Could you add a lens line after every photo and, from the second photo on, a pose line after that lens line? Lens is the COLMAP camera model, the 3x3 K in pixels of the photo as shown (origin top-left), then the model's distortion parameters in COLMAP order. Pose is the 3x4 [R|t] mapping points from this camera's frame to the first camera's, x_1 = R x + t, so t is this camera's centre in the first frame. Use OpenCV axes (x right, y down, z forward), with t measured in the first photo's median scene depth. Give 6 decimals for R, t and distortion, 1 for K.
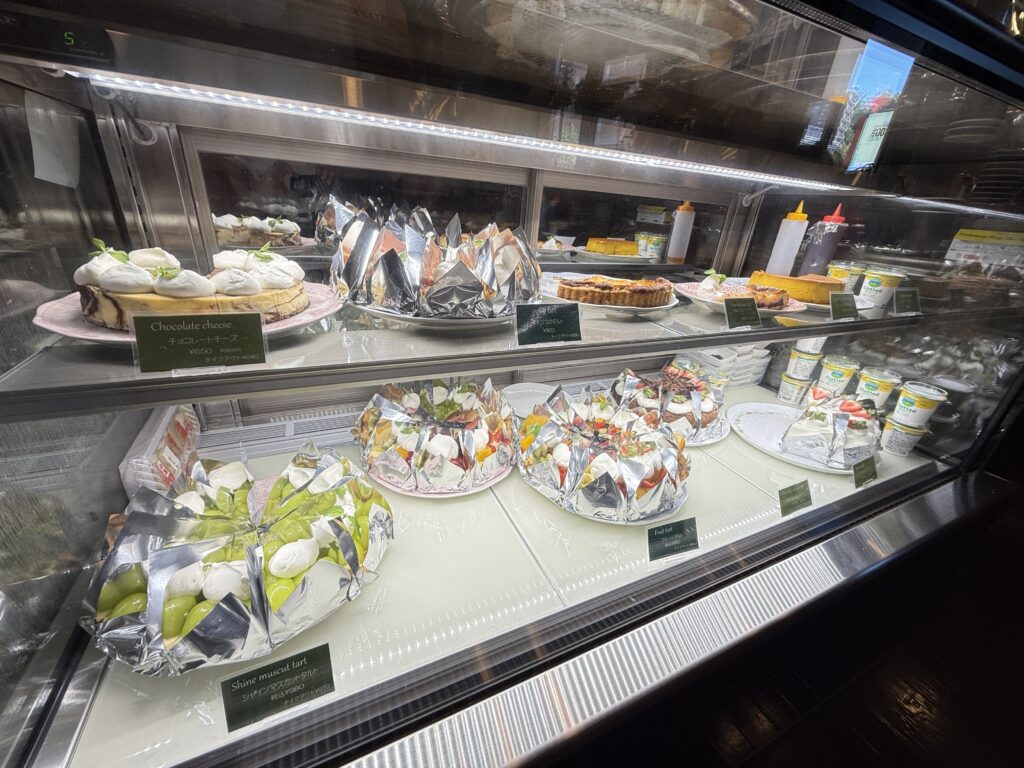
lens RADIAL K [[408.4, 0, 512.0], [0, 408.4, 384.0], [0, 0, 1]] dist [0.011761, 0.000025]
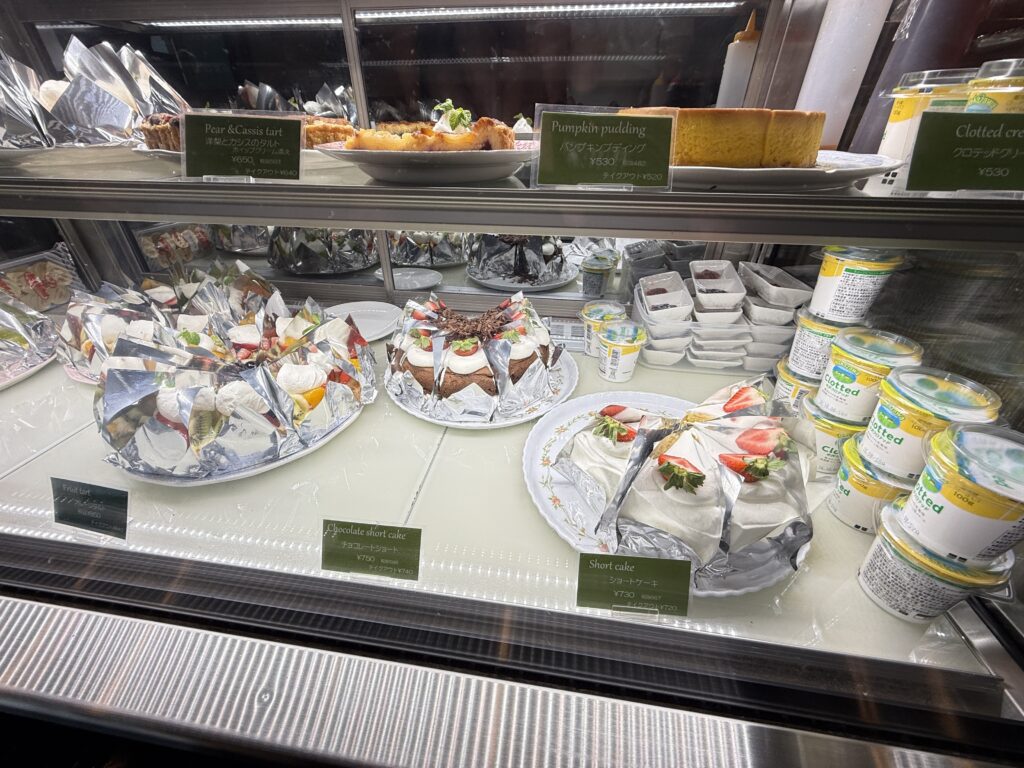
lens RADIAL K [[415.8, 0, 512.0], [0, 415.8, 384.0], [0, 0, 1]] dist [0.001011, 0.000104]
pose [[0.831673, 0.215821, -0.511606, 0.783281], [-0.167859, 0.975984, 0.138846, 0.047286], [0.529285, -0.029596, 0.847927, 0.606573]]
